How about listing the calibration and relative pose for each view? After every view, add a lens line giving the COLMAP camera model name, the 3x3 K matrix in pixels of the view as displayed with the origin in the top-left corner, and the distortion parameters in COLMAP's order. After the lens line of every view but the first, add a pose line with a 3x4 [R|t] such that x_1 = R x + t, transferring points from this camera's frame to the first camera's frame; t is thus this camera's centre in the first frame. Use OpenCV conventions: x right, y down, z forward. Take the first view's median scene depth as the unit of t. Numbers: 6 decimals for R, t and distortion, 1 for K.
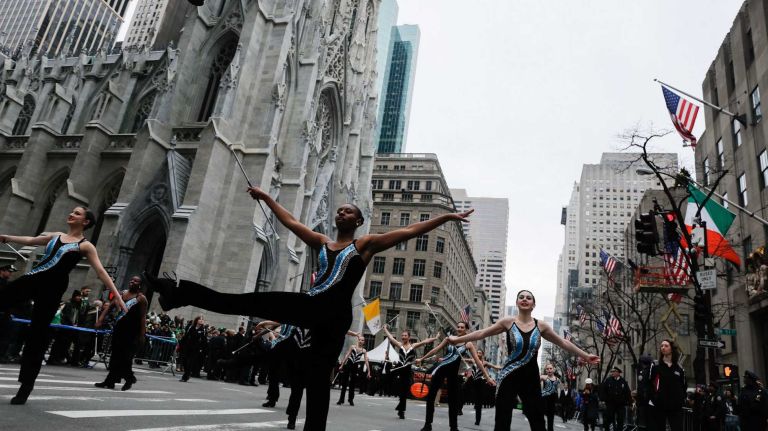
lens RADIAL K [[520.2, 0, 381.2], [0, 520.2, 206.4], [0, 0, 1]] dist [-0.101358, 0.071383]
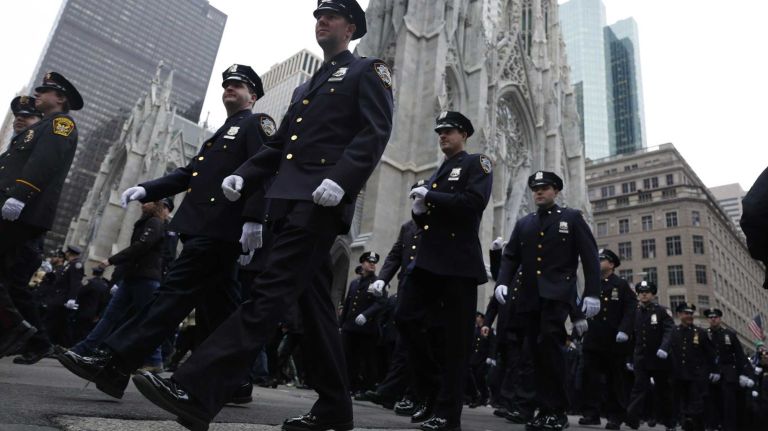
lens RADIAL K [[520.2, 0, 381.2], [0, 520.2, 206.4], [0, 0, 1]] dist [-0.101358, 0.071383]
pose [[0.875223, -0.198856, -0.440955, 0.066013], [0.163932, 0.979582, -0.116381, 0.043328], [0.455095, 0.029573, 0.889952, 0.075175]]
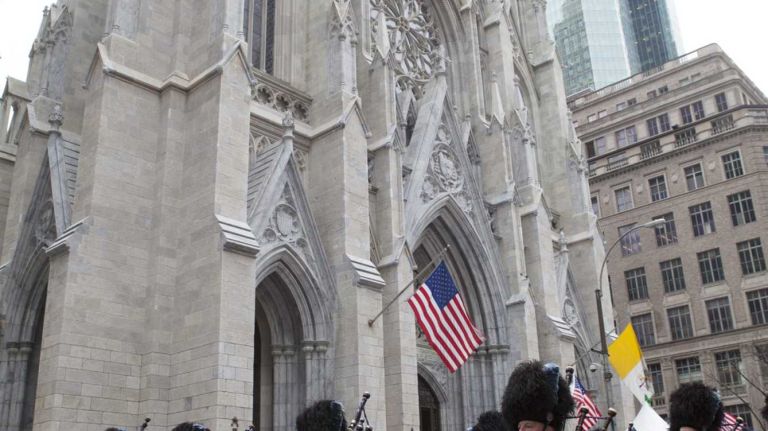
lens RADIAL K [[799.5, 0, 360.9], [0, 799.5, 213.1], [0, 0, 1]] dist [-0.091681, 0.003587]
pose [[0.867752, -0.318506, -0.381524, 0.080736], [0.295882, 0.947866, -0.118338, 0.096389], [0.399325, -0.010198, 0.916753, 0.276308]]
